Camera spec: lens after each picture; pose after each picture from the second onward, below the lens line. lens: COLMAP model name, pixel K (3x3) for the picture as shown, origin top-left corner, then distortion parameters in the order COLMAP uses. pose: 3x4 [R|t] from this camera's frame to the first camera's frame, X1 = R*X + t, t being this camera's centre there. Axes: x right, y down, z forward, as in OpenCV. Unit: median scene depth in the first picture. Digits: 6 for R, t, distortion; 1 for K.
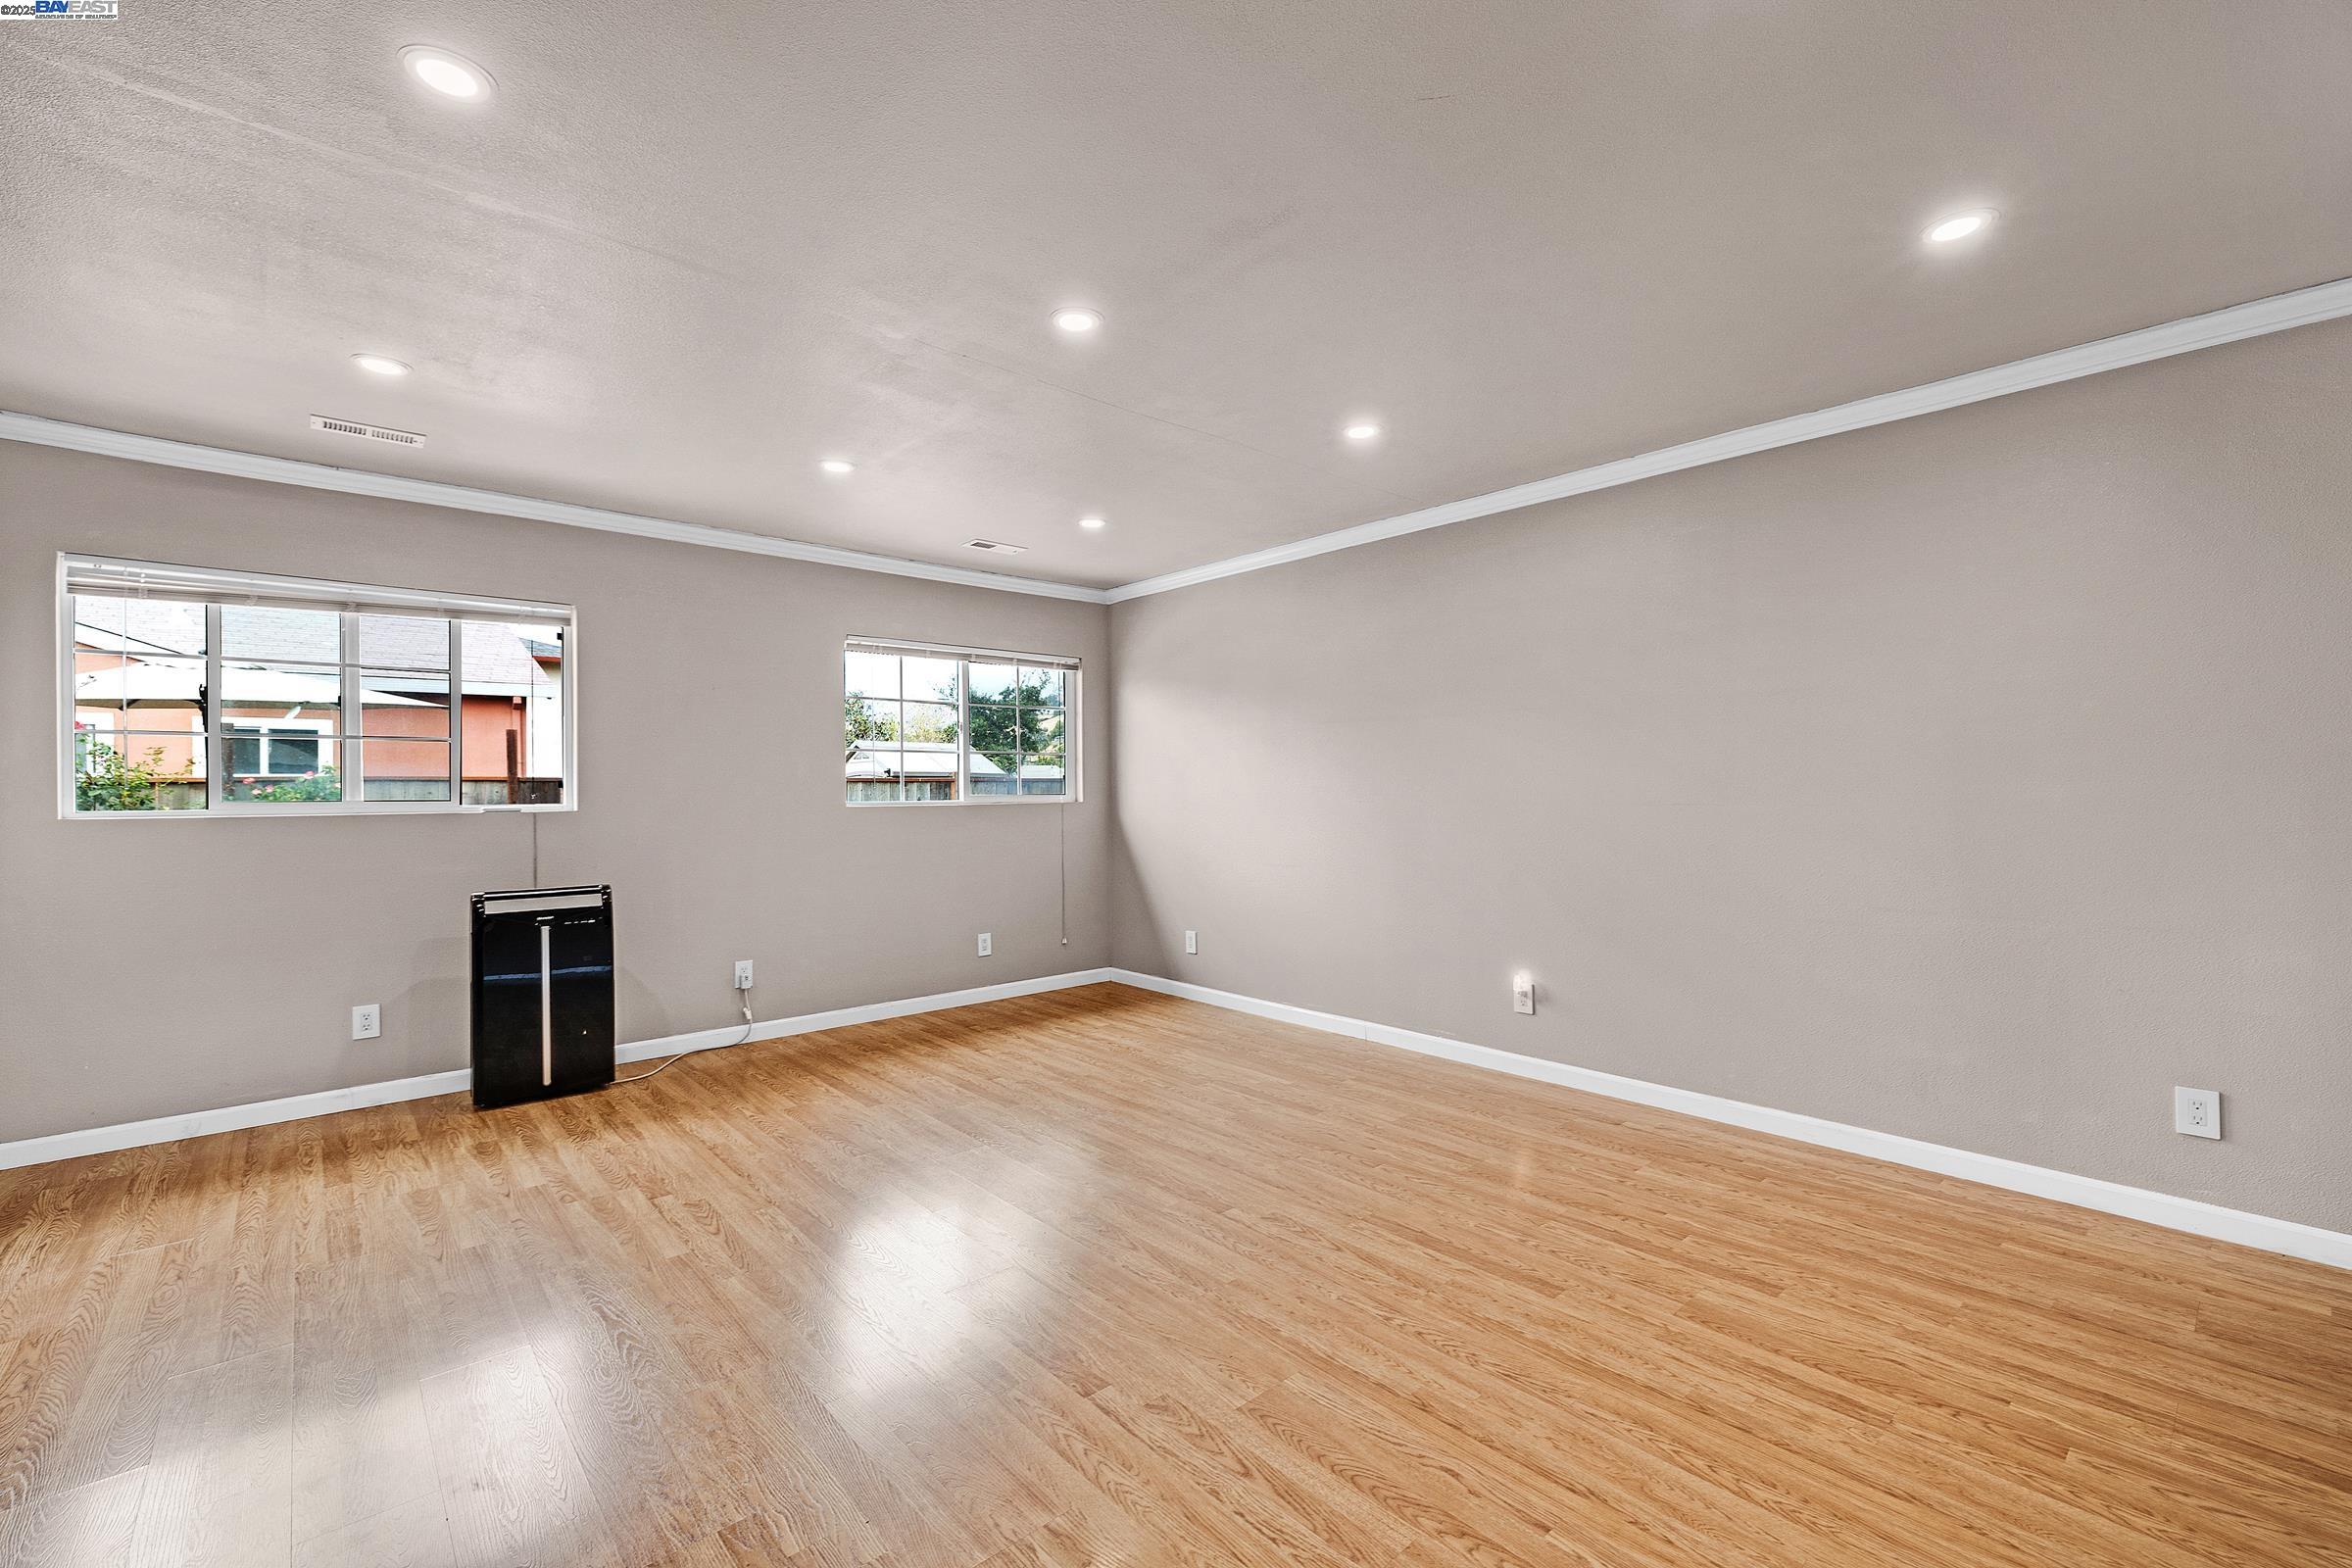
lens RADIAL K [[987.8, 0, 1168.1], [0, 987.8, 787.9], [0, 0, 1]] dist [-0.001070, 0.000513]
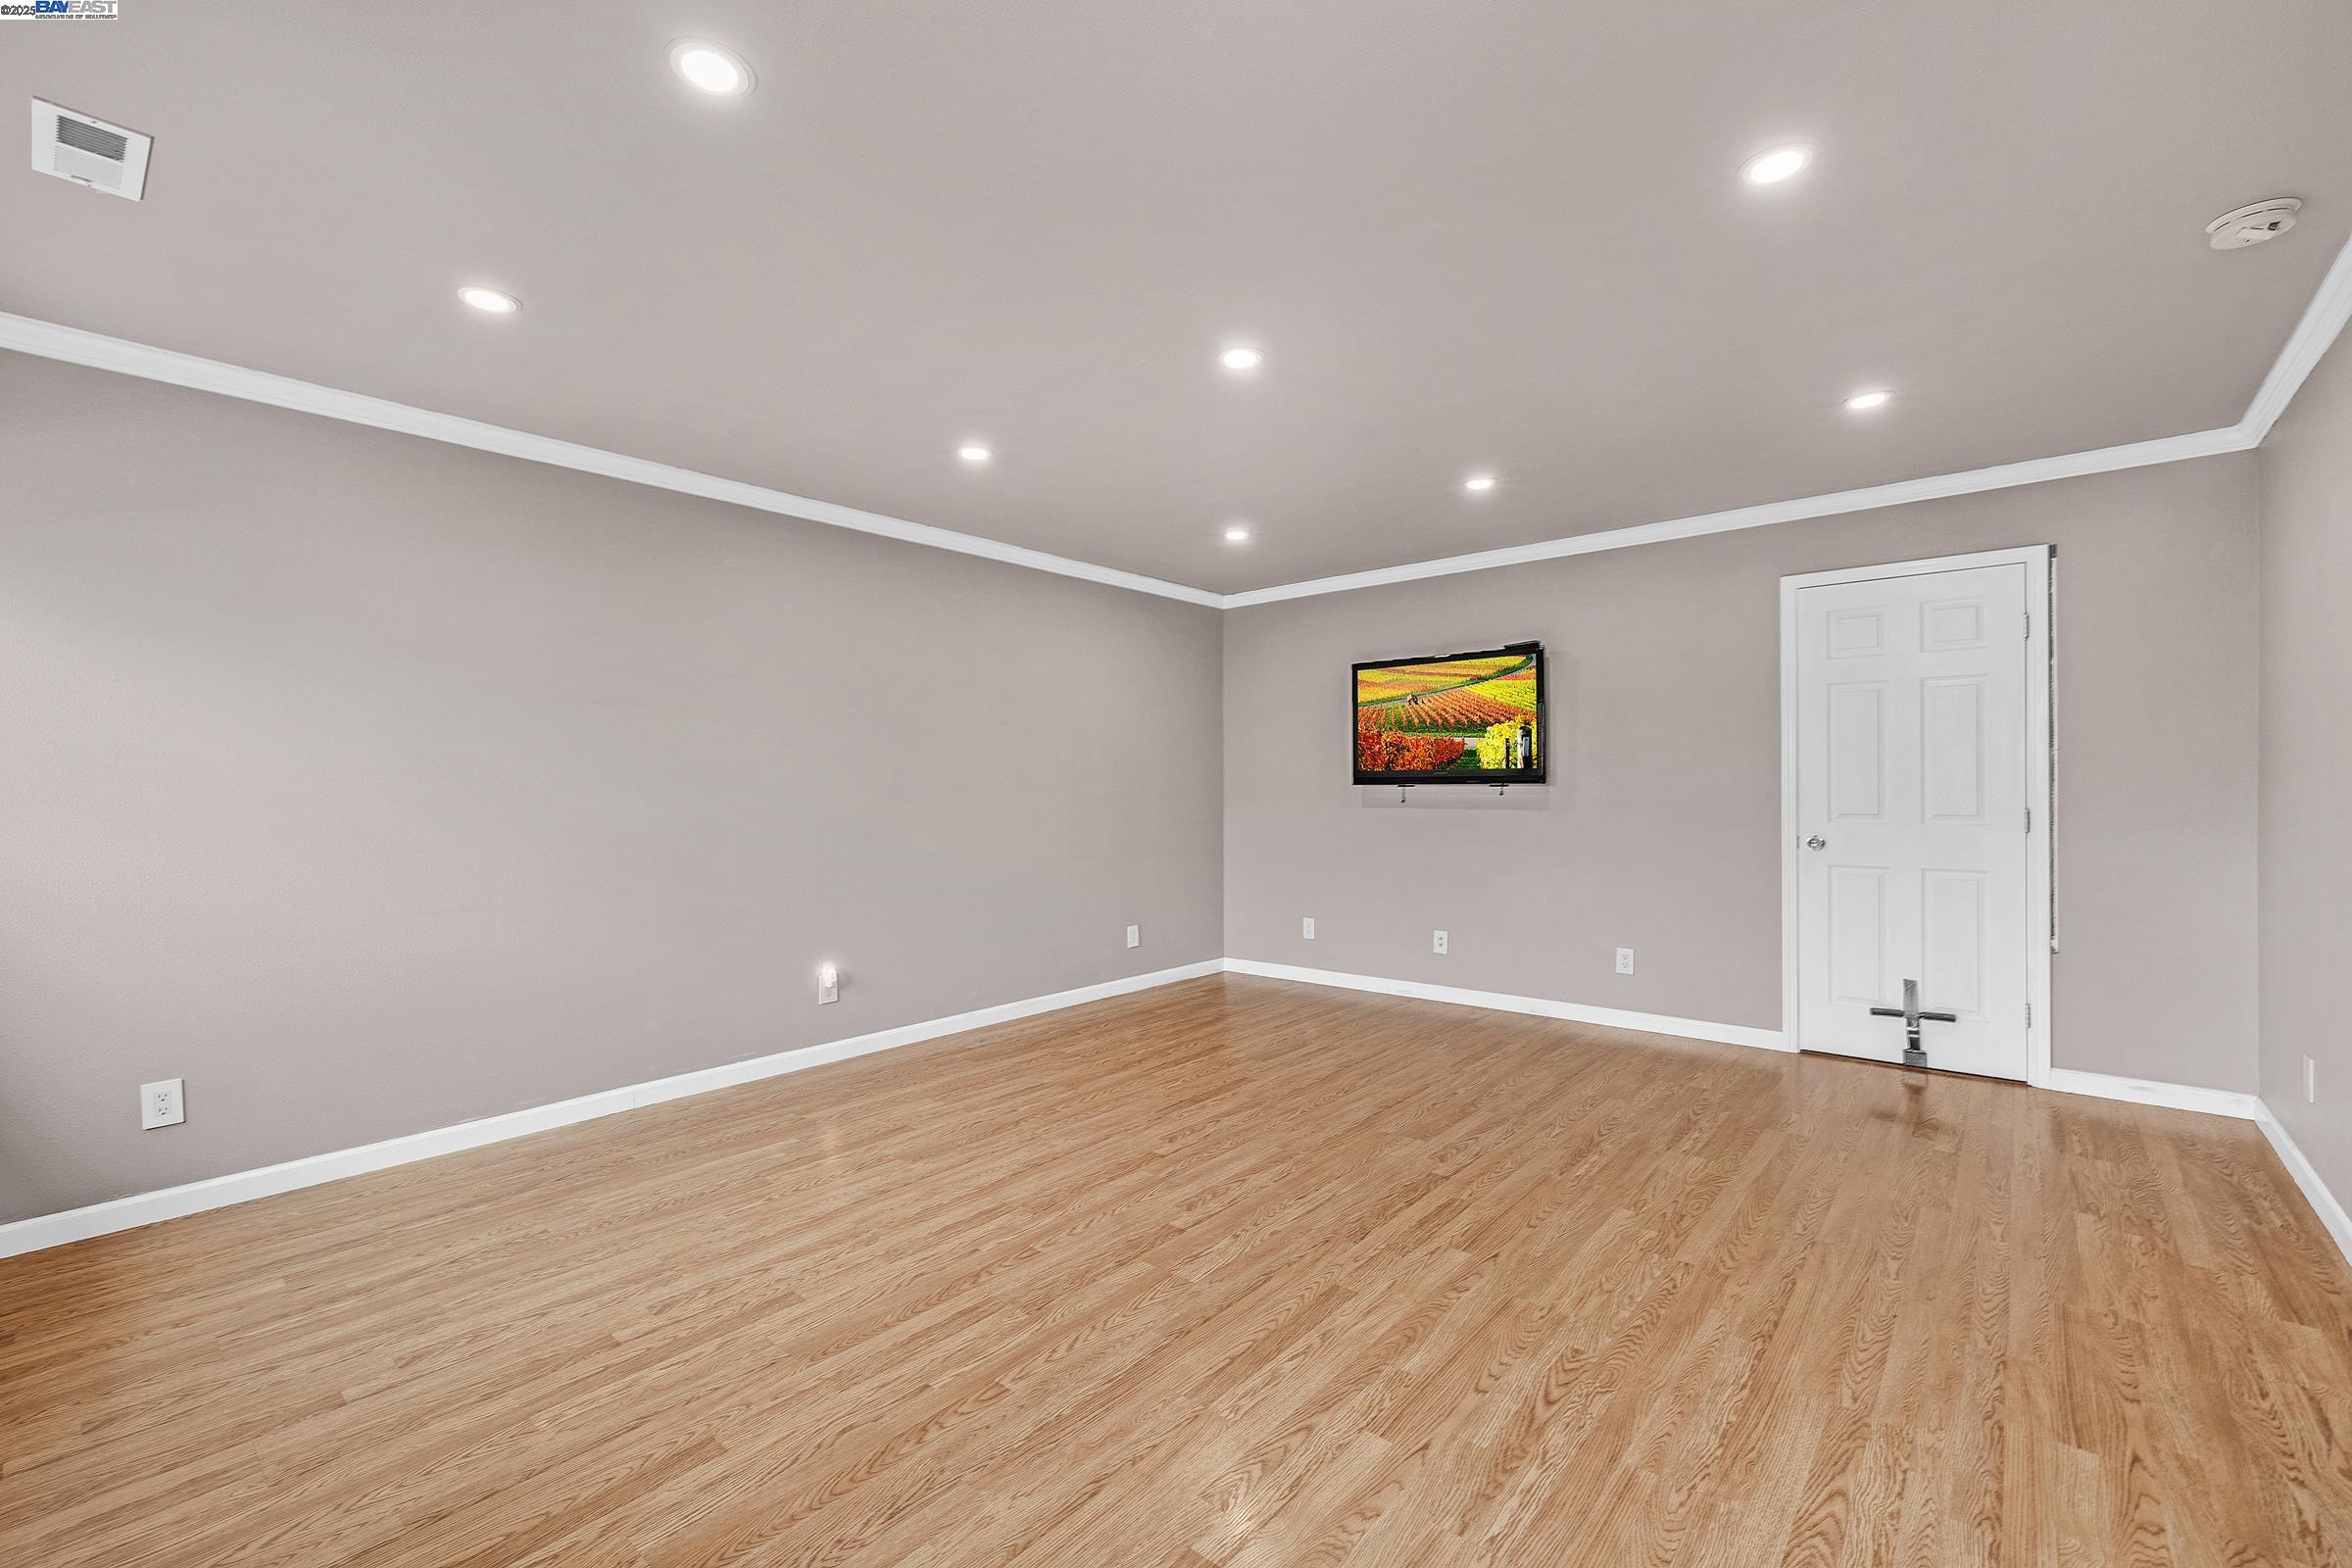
lens RADIAL K [[987.8, 0, 1168.4], [0, 987.8, 784.1], [0, 0, 1]] dist [-0.001070, 0.000513]
pose [[-0.134767, 0.009362, 0.990833, -0.902783], [0.007060, 0.999939, -0.008488, 0.004760], [-0.990852, 0.005852, -0.134825, 0.946319]]
